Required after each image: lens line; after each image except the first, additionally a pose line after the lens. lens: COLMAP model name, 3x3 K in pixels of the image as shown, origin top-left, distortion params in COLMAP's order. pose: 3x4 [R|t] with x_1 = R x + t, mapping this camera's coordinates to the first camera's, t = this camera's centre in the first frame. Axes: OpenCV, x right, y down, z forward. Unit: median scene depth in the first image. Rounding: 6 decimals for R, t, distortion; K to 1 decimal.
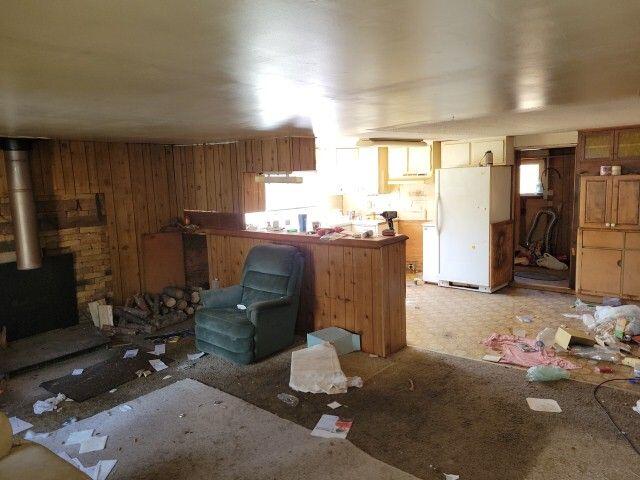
lens RADIAL K [[482.4, 0, 306.0], [0, 482.4, 236.4], [0, 0, 1]] dist [0.064124, -0.049909]
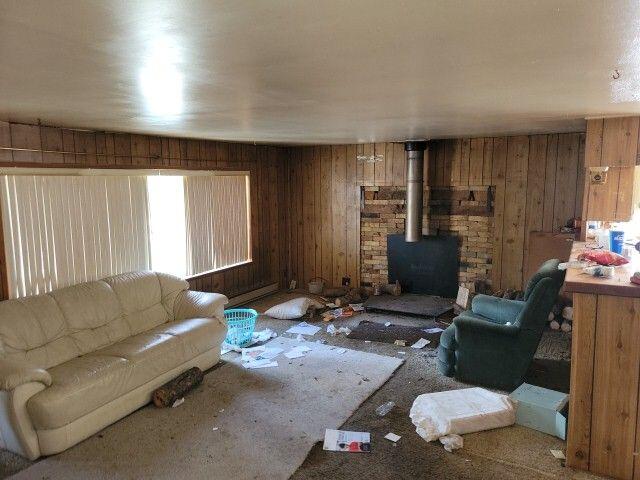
lens RADIAL K [[482.4, 0, 323.6], [0, 482.4, 239.3], [0, 0, 1]] dist [0.064124, -0.049909]
pose [[0.195695, 0.153258, -0.968615, 0.479584], [-0.116150, 0.984383, 0.132287, -0.062864], [0.973762, 0.086616, 0.210440, 0.377148]]
